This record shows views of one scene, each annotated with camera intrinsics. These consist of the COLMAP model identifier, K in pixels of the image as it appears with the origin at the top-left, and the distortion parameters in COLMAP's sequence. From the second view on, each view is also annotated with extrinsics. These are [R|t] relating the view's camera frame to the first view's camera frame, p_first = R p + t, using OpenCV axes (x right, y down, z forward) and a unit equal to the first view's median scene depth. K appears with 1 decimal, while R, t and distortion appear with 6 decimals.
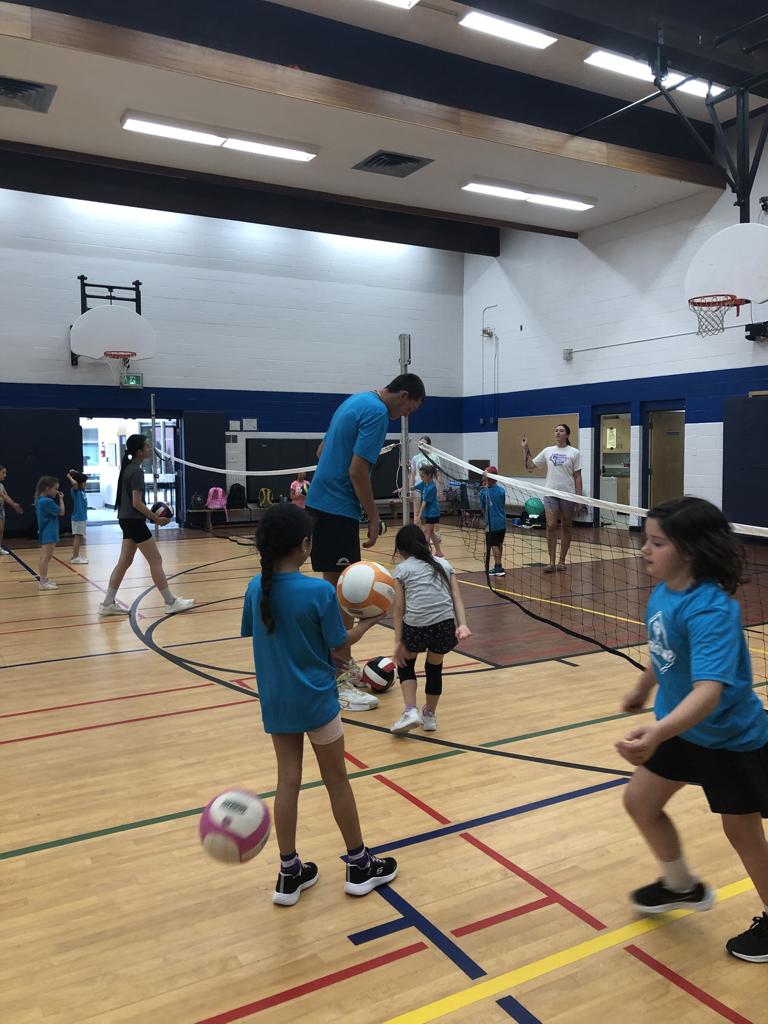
lens RADIAL K [[841.4, 0, 390.2], [0, 841.4, 494.8], [0, 0, 1]] dist [0.062008, -0.003169]
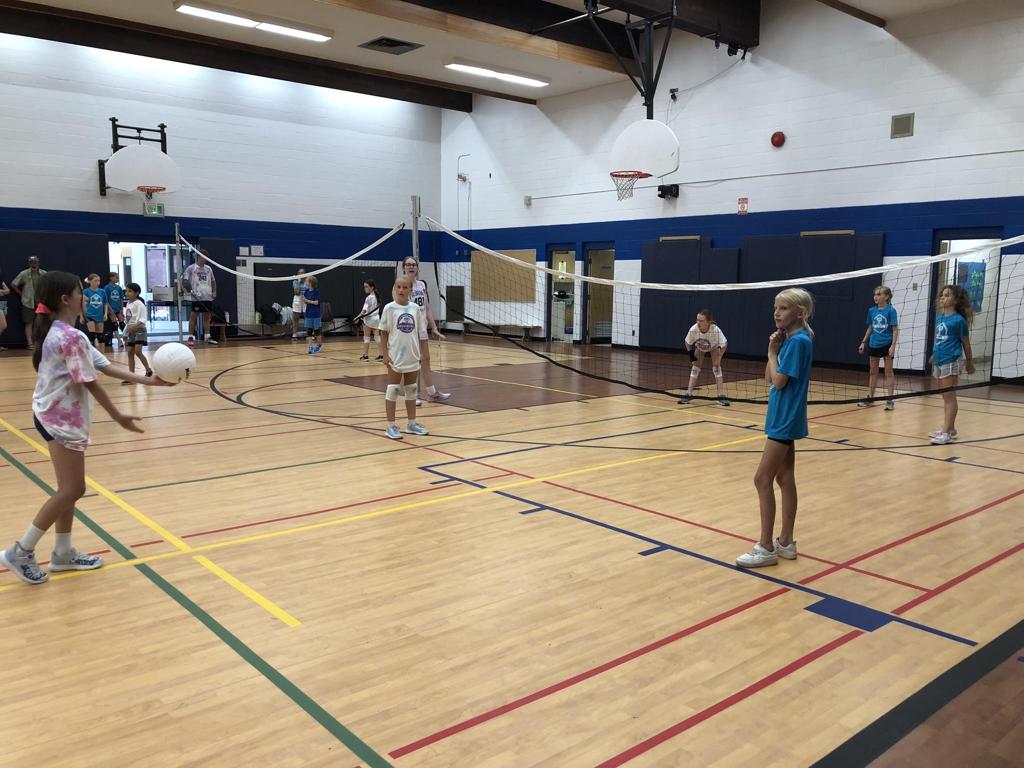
lens RADIAL K [[829.5, 0, 512.0], [0, 829.5, 384.0], [0, 0, 1]] dist [-0.004369, -0.006923]
pose [[0.982300, -0.003512, 0.187283, -0.038830], [-0.010433, 0.997246, 0.073423, 0.011865], [-0.187025, -0.074077, 0.979558, -0.196259]]
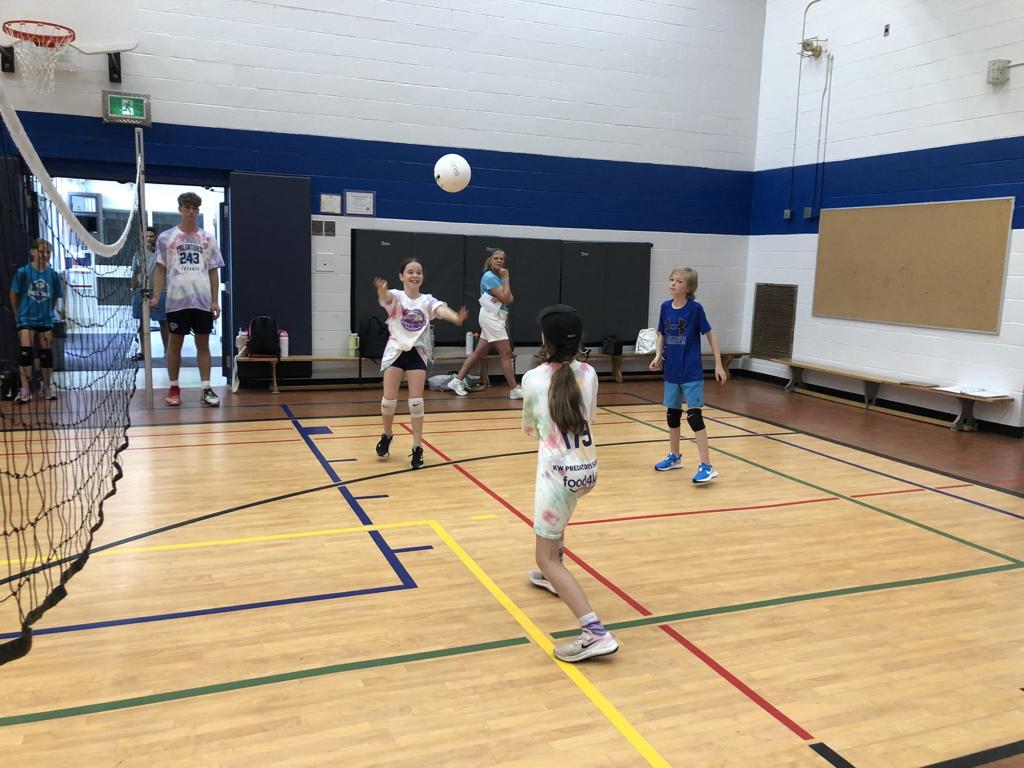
lens RADIAL K [[837.6, 0, 508.8], [0, 837.6, 379.3], [0, 0, 1]] dist [0.034976, -0.038570]
pose [[0.989632, 0.059432, -0.130754, 0.008030], [-0.046827, 0.994138, 0.097452, -0.028446], [0.135779, -0.090319, 0.986614, 0.484855]]
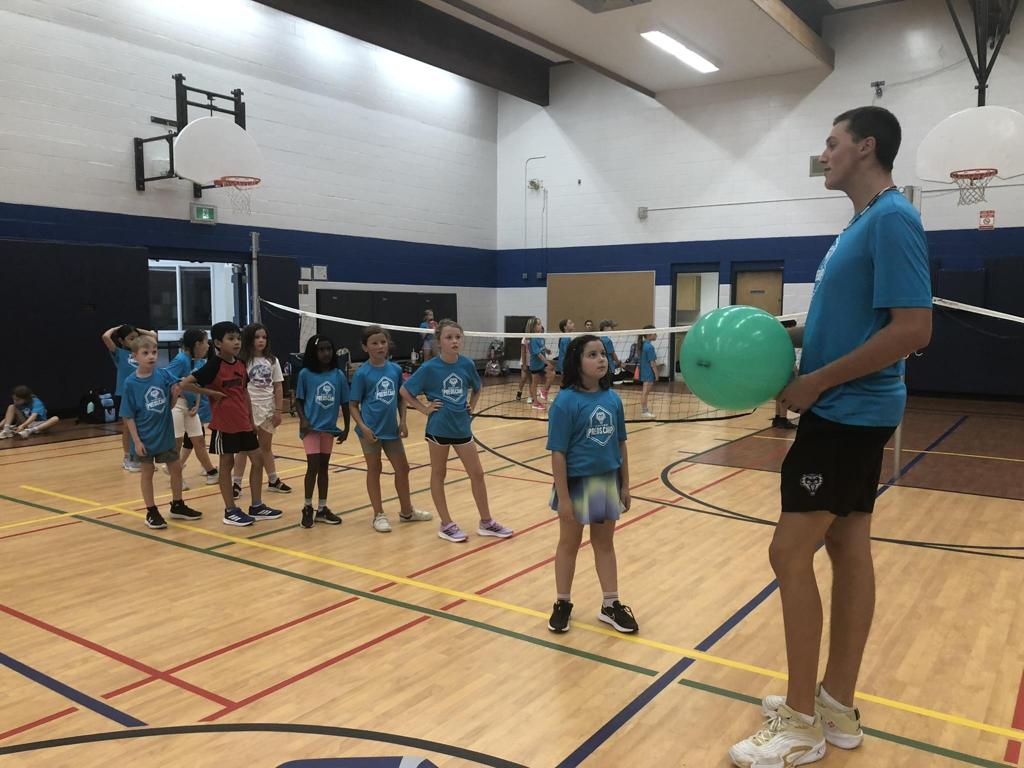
lens RADIAL K [[839.0, 0, 512.0], [0, 839.0, 384.0], [0, 0, 1]] dist [0.013714, -0.010945]
pose [[0.906515, -0.027699, 0.421265, -0.367657], [0.010818, 0.999042, 0.042410, -0.004740], [-0.422036, -0.033888, 0.905946, 0.147869]]
